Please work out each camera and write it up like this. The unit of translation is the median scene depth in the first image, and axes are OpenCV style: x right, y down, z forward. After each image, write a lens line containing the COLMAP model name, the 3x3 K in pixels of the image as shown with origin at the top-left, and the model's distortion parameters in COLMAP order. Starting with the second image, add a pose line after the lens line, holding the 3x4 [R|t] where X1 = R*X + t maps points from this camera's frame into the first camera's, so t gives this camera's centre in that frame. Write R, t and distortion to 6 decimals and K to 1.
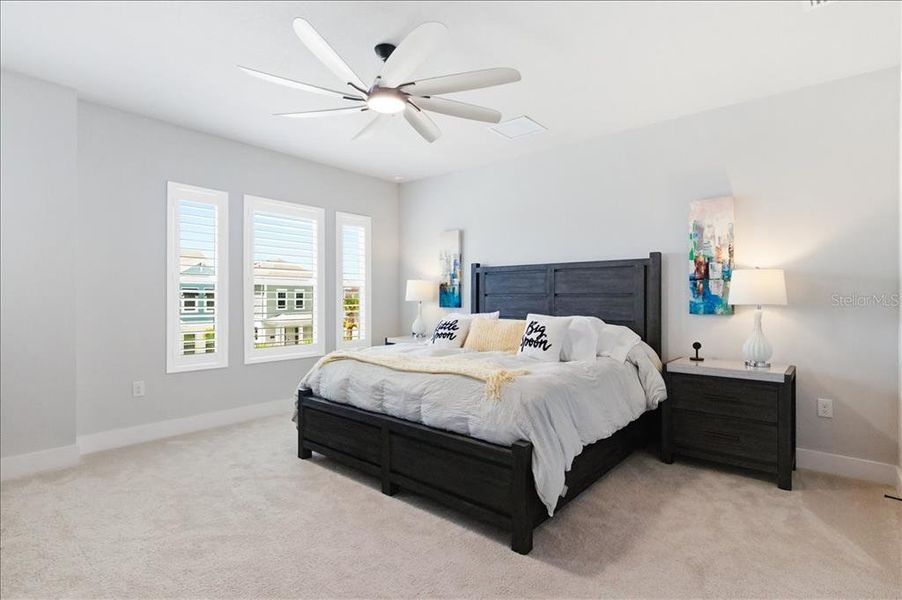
lens RADIAL K [[455.0, 0, 450.9], [0, 455.0, 300.1], [0, 0, 1]] dist [0.025549, 0.000067]
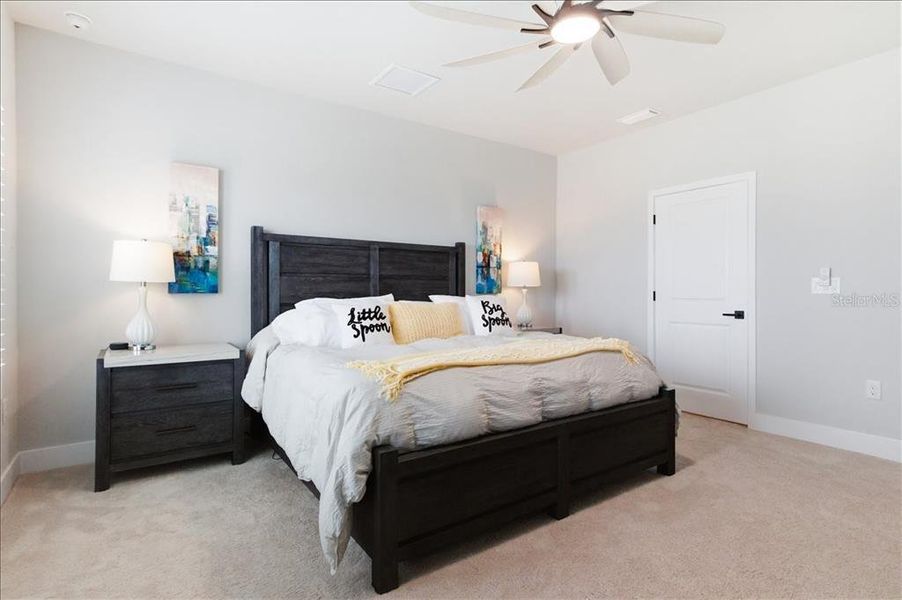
lens RADIAL K [[455.0, 0, 450.6], [0, 455.0, 297.0], [0, 0, 1]] dist [0.025549, 0.000067]
pose [[0.248579, -0.012066, 0.968537, -0.741031], [0.006697, 0.999920, 0.010739, 0.025462], [-0.968589, 0.003817, 0.248640, 0.770859]]
